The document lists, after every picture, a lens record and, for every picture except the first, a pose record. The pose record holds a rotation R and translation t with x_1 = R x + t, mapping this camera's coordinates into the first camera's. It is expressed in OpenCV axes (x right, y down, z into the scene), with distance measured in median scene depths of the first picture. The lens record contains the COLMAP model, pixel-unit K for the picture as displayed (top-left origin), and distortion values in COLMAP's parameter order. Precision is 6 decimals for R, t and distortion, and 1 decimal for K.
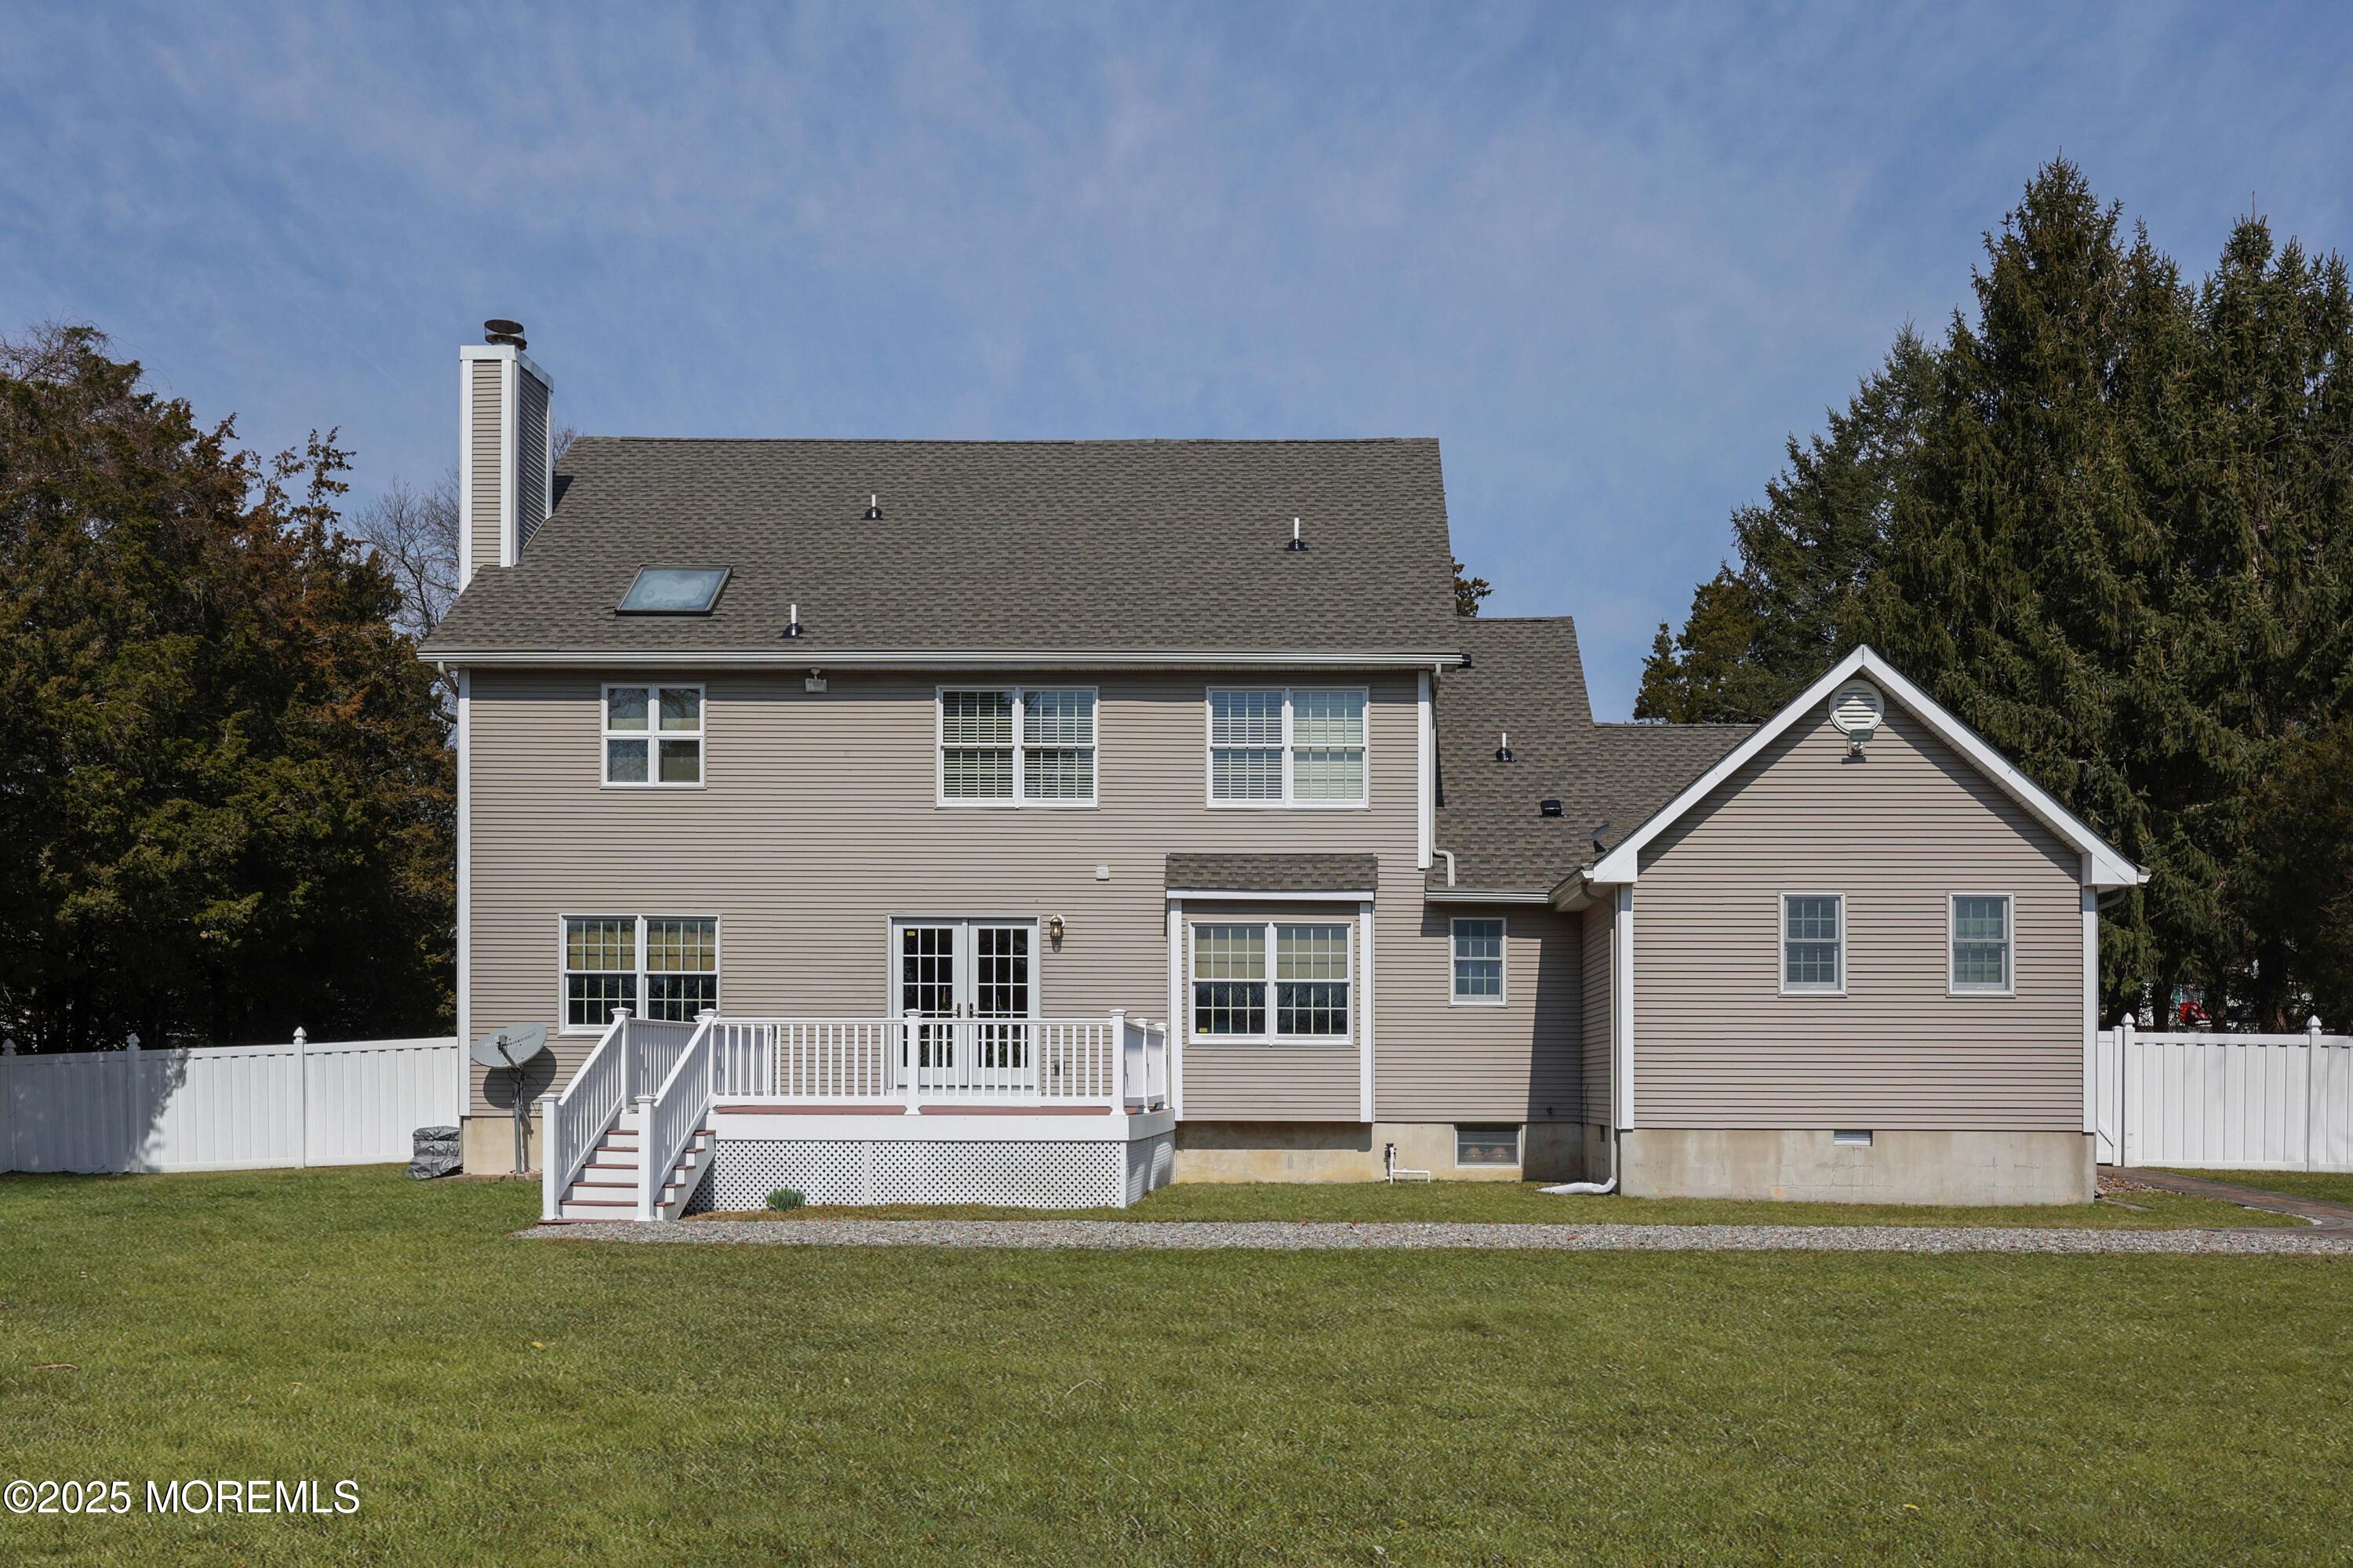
lens RADIAL K [[1887.7, 0, 1250.1], [0, 1887.7, 1093.4], [0, 0, 1]] dist [-0.004450, -0.002277]
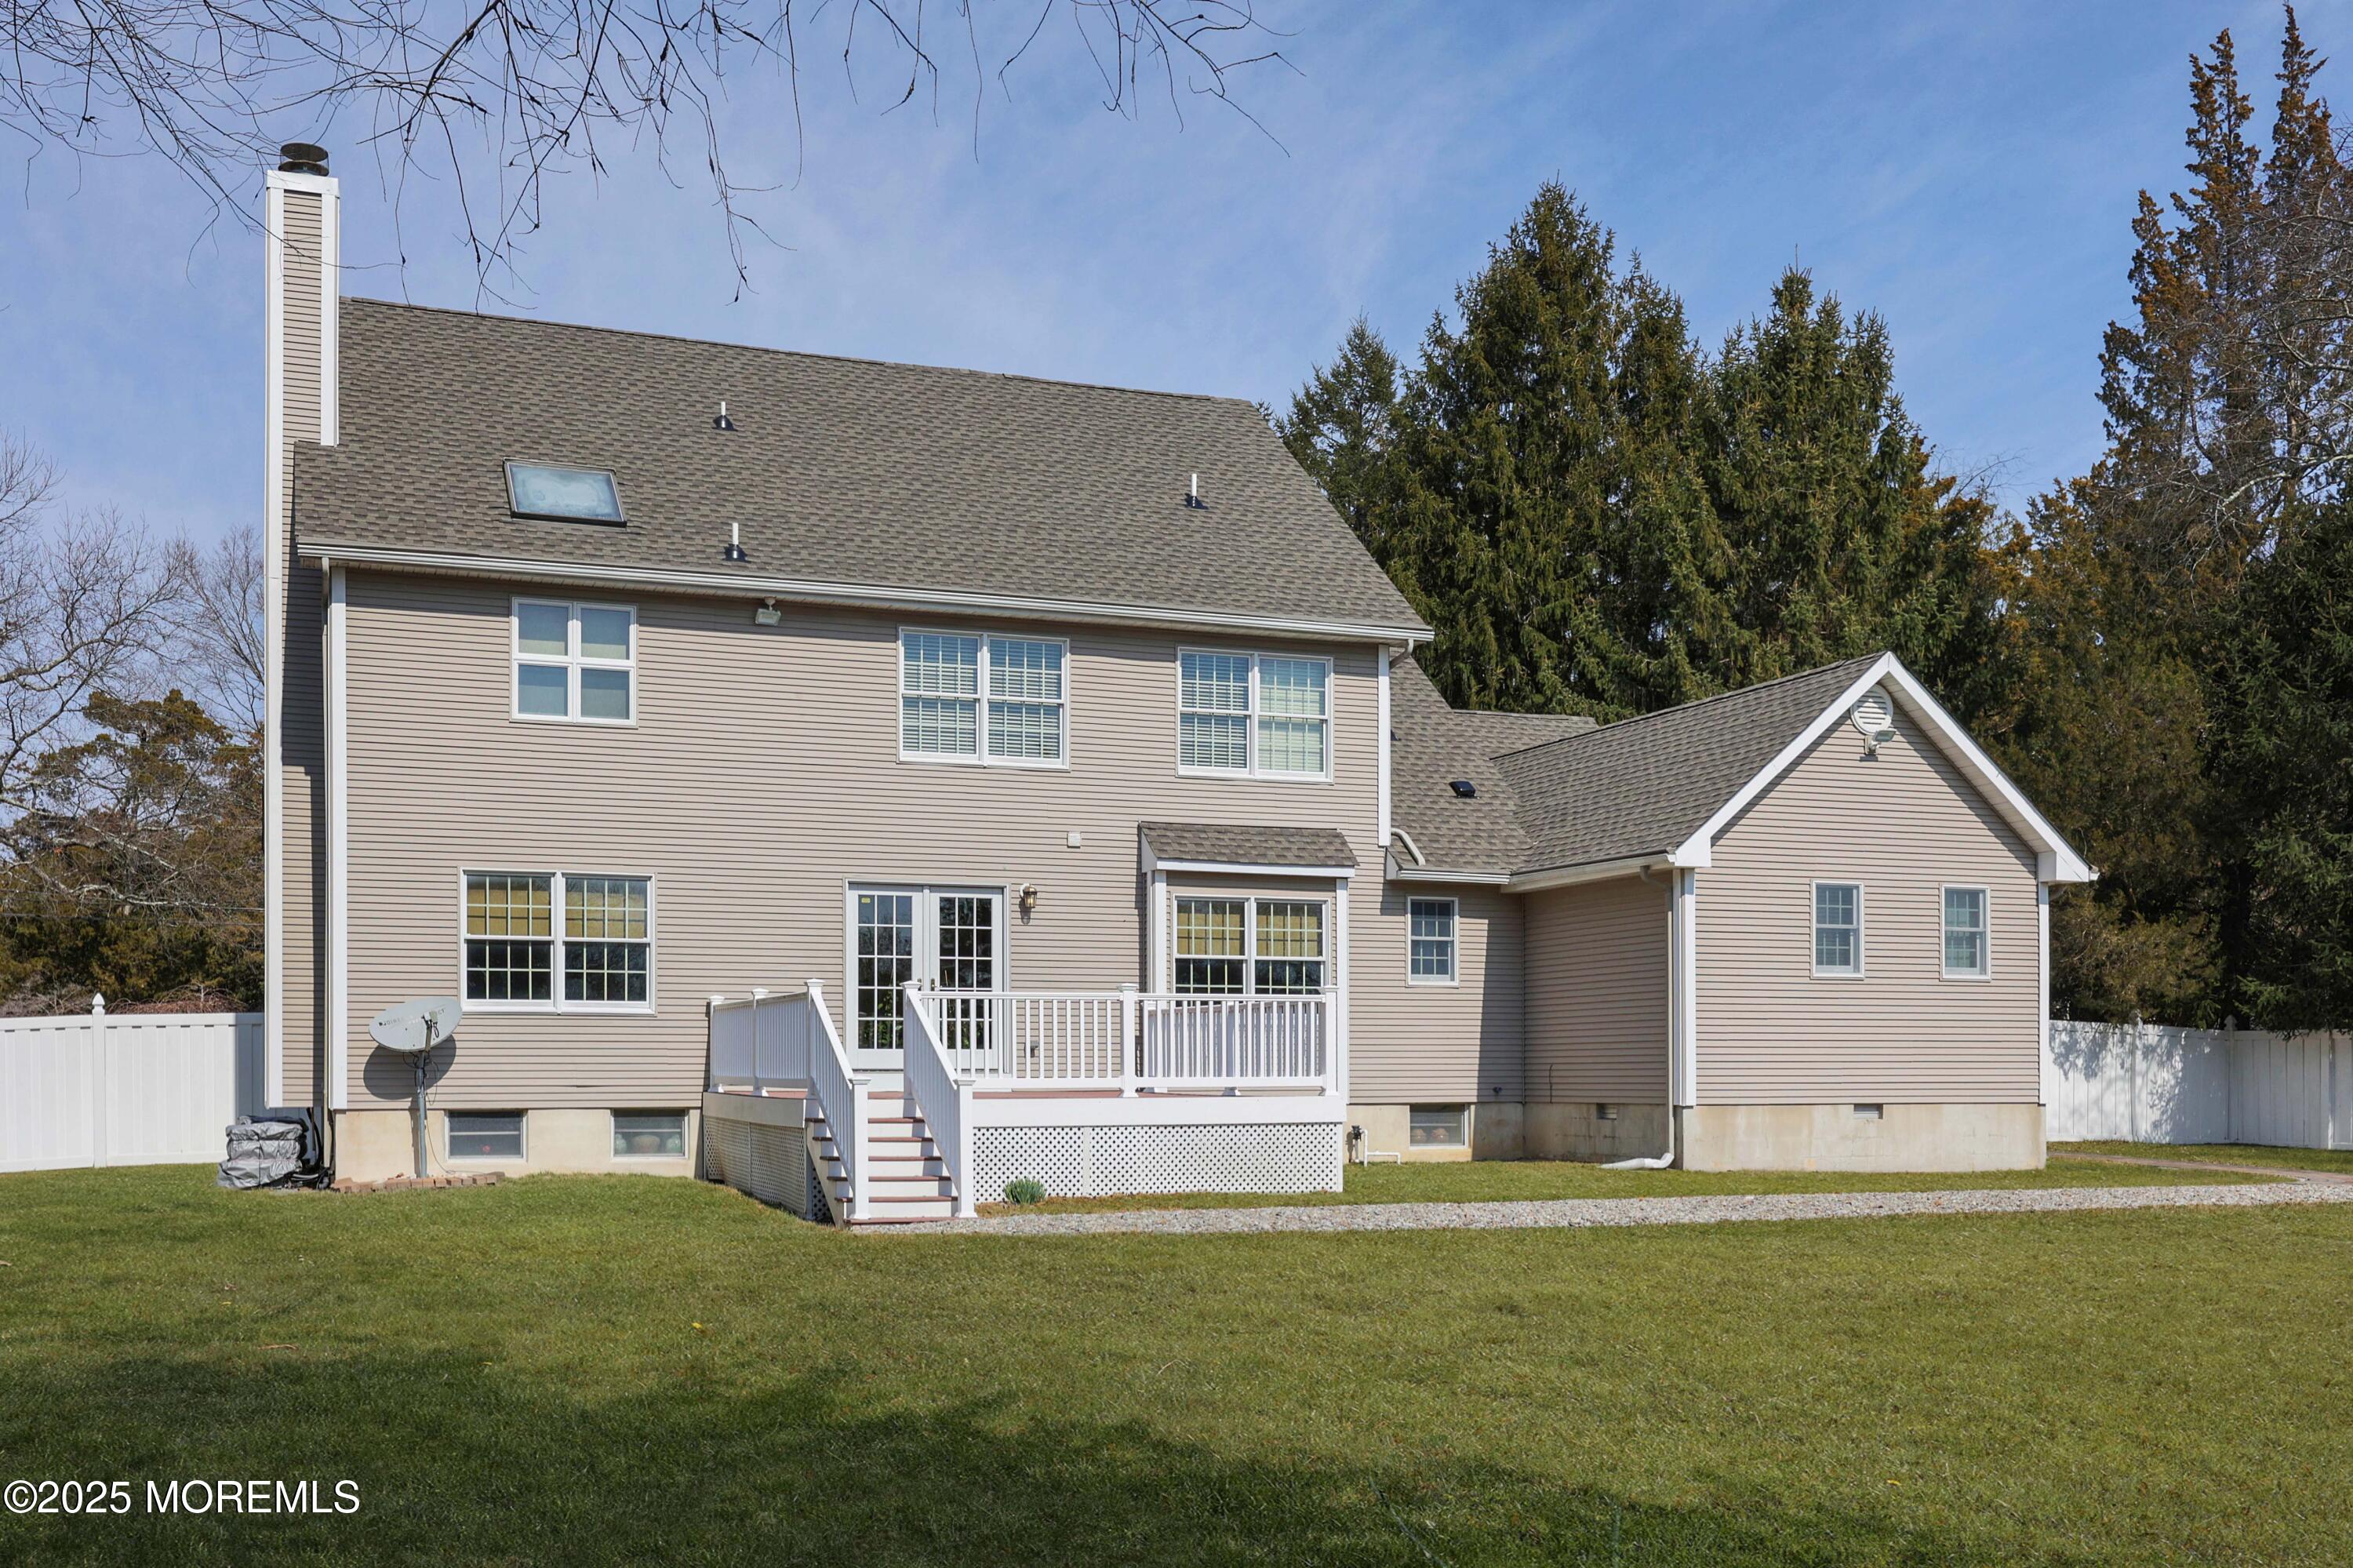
lens RADIAL K [[2035.7, 0, 1010.1], [0, 2035.7, 1104.0], [0, 0, 1]] dist [-0.014289, 0.015157]
pose [[0.942909, -0.011191, 0.332863, -0.443205], [0.007755, 0.999902, 0.011647, 0.001757], [-0.332961, -0.008401, 0.942903, 0.061197]]
